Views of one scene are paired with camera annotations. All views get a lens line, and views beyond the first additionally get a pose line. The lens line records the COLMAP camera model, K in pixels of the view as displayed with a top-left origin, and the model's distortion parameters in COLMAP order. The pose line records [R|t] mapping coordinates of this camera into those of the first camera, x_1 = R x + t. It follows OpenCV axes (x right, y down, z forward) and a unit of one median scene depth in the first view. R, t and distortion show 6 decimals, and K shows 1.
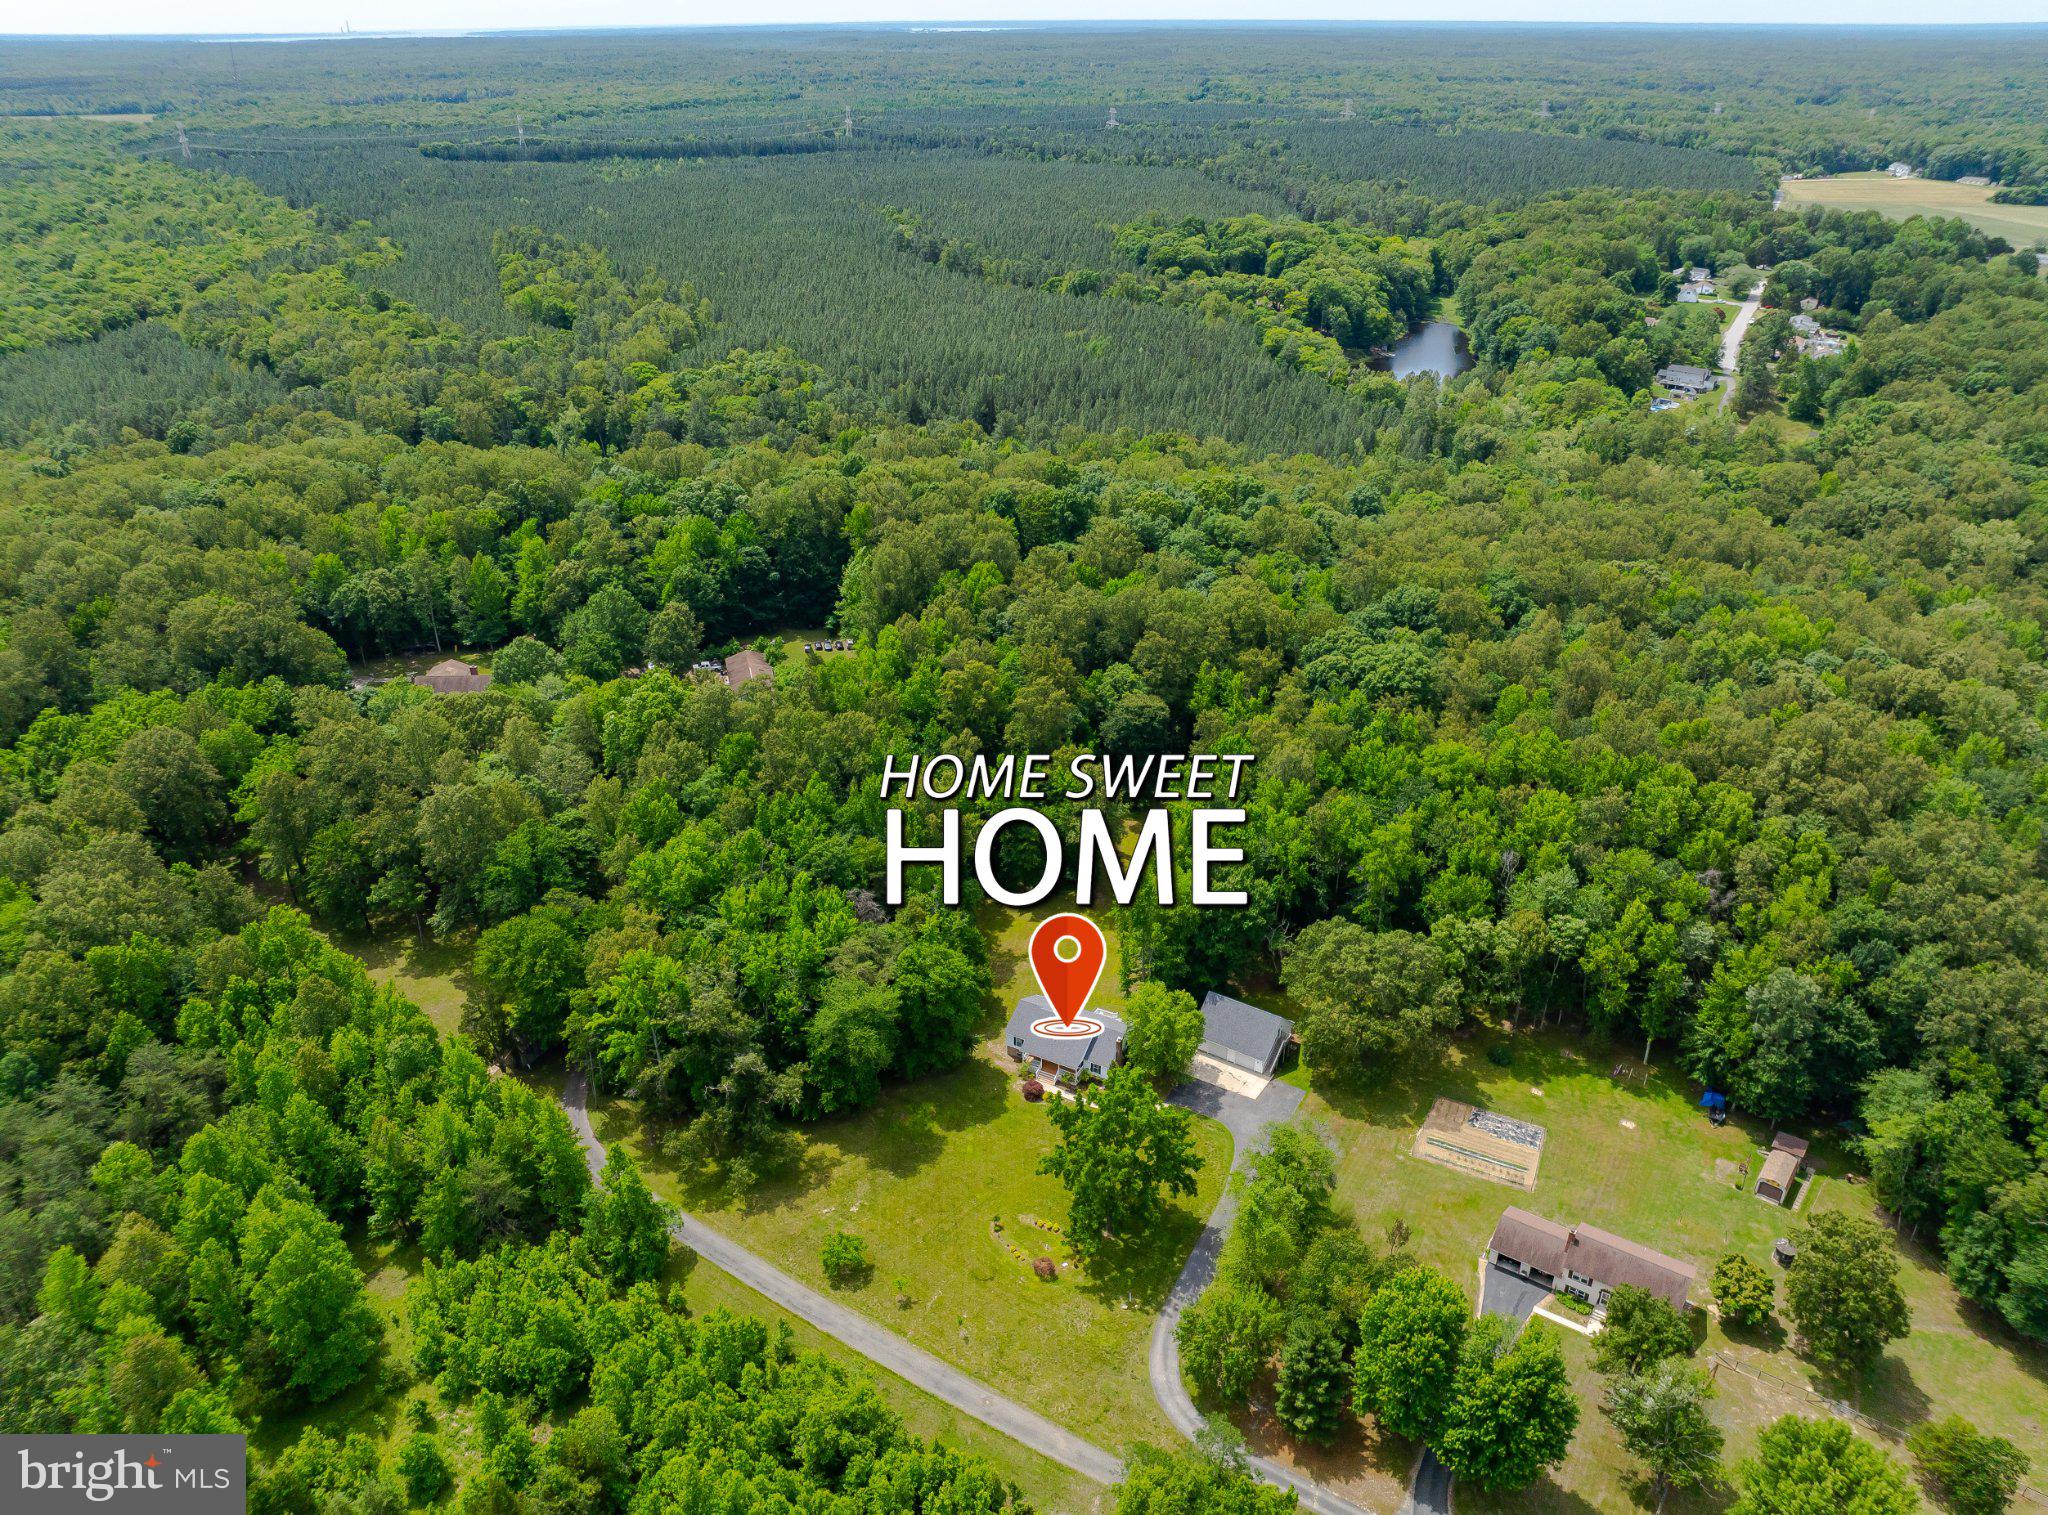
lens RADIAL K [[1442.0, 0, 1028.2], [0, 1442.0, 744.4], [0, 0, 1]] dist [-0.043287, 0.012093]
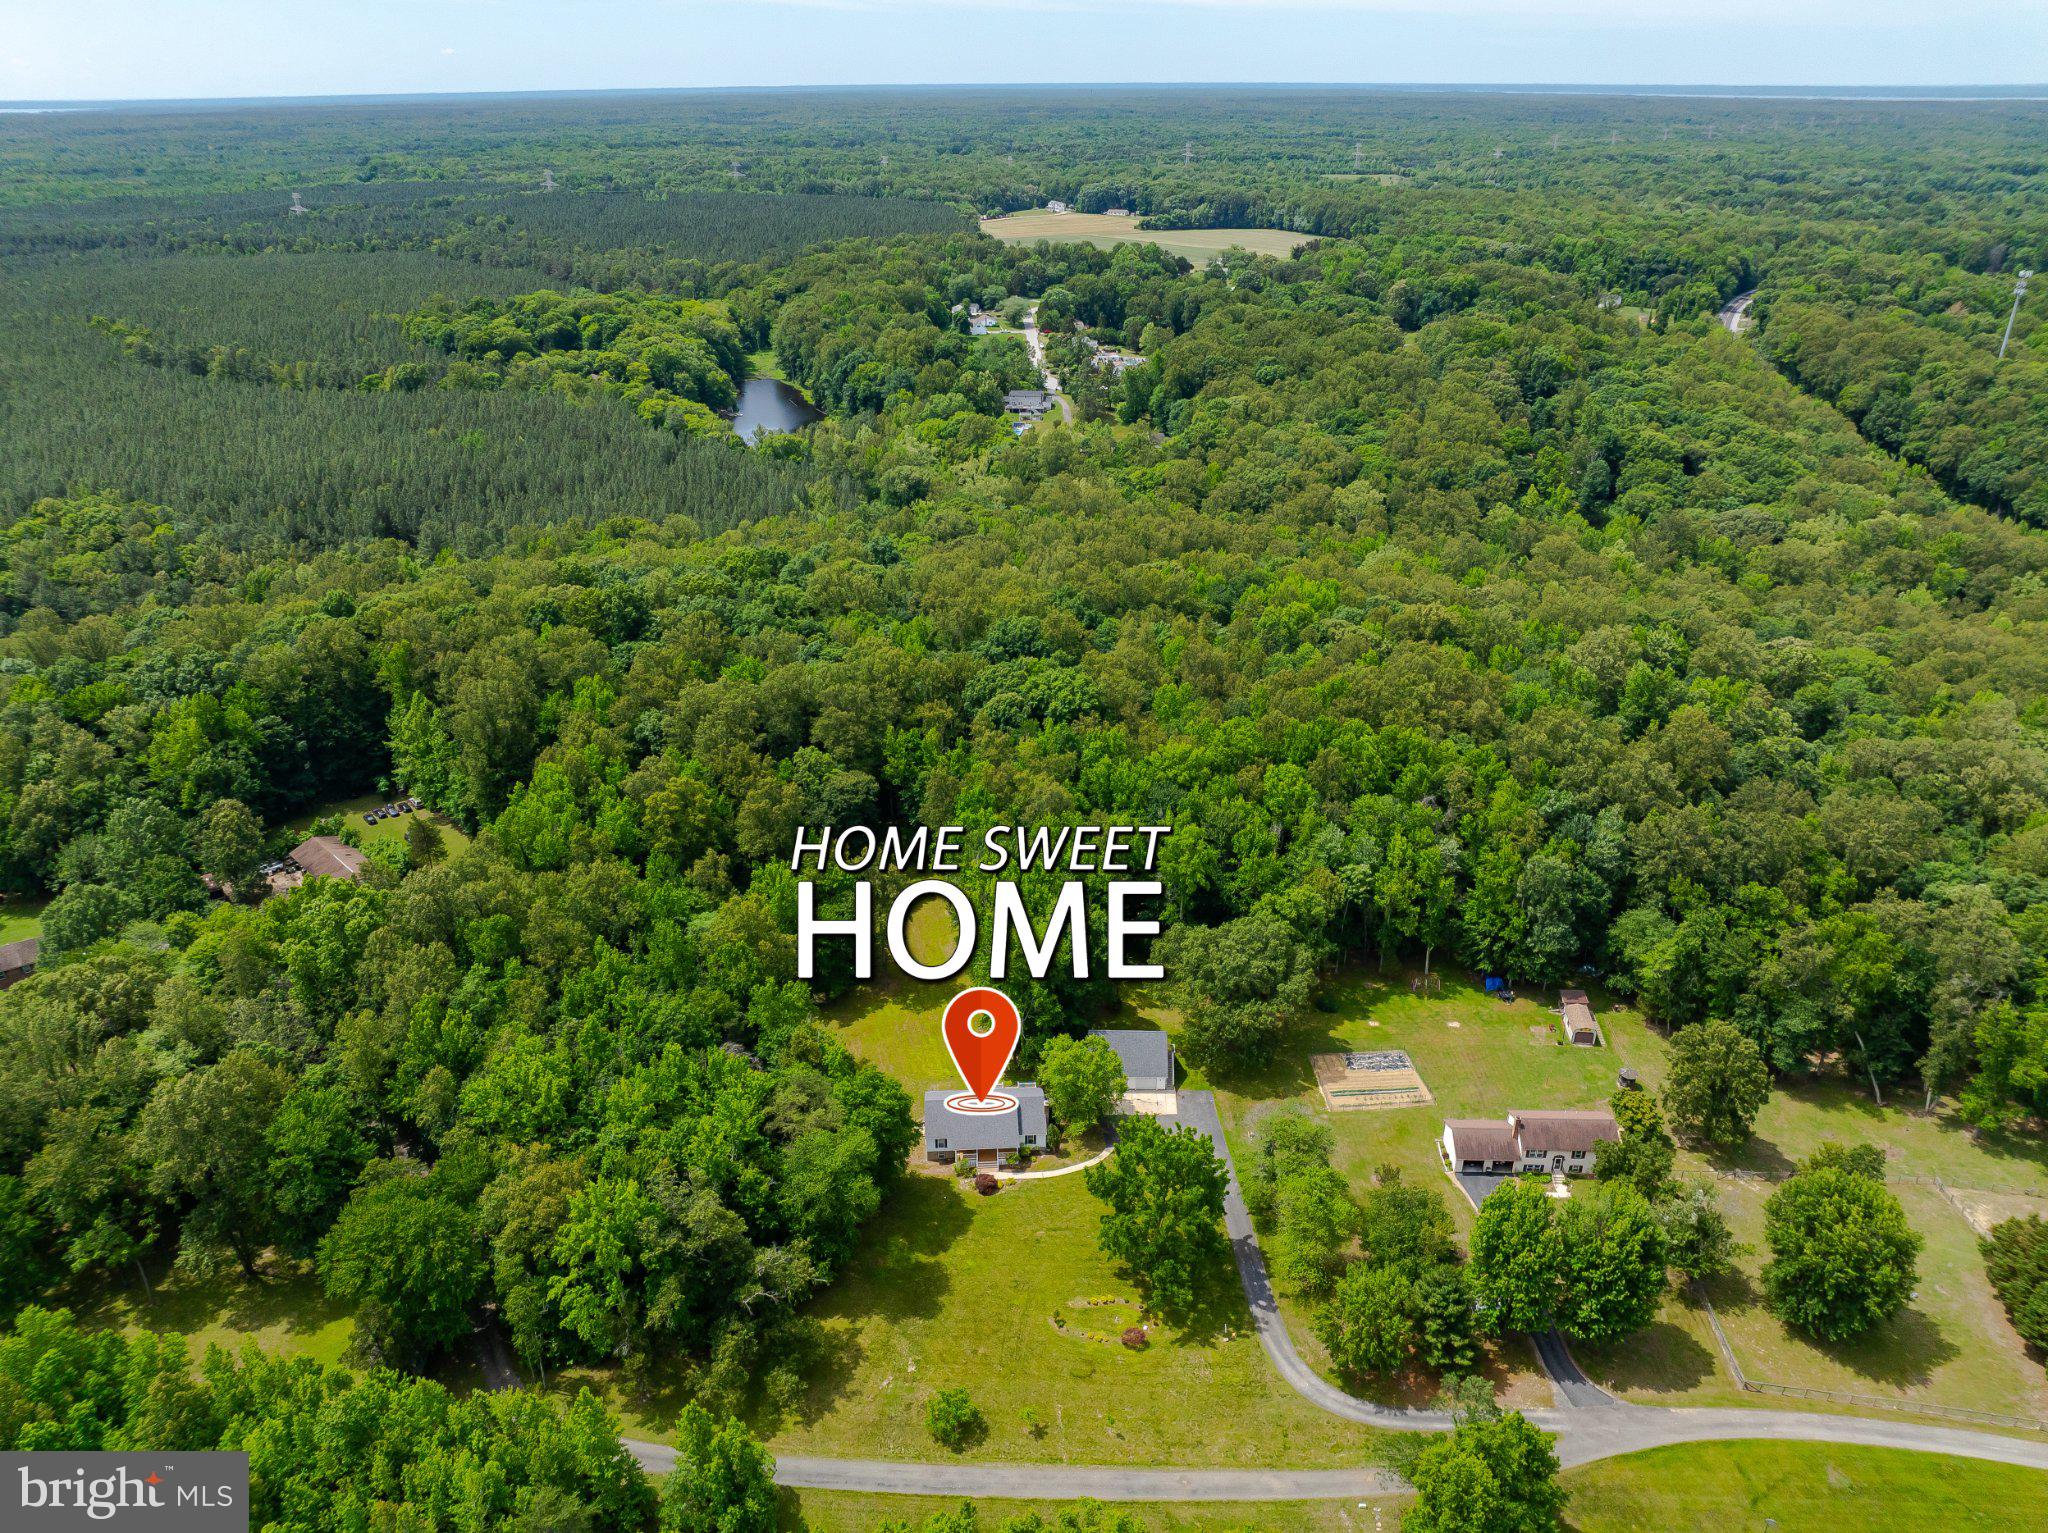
lens RADIAL K [[1442.0, 0, 1026.4], [0, 1442.0, 772.7], [0, 0, 1]] dist [-0.043287, 0.012093]
pose [[0.854888, -0.228385, 0.465840, -0.124978], [0.239259, 0.970265, 0.036609, -0.018957], [-0.460350, 0.080160, 0.884111, 0.040807]]
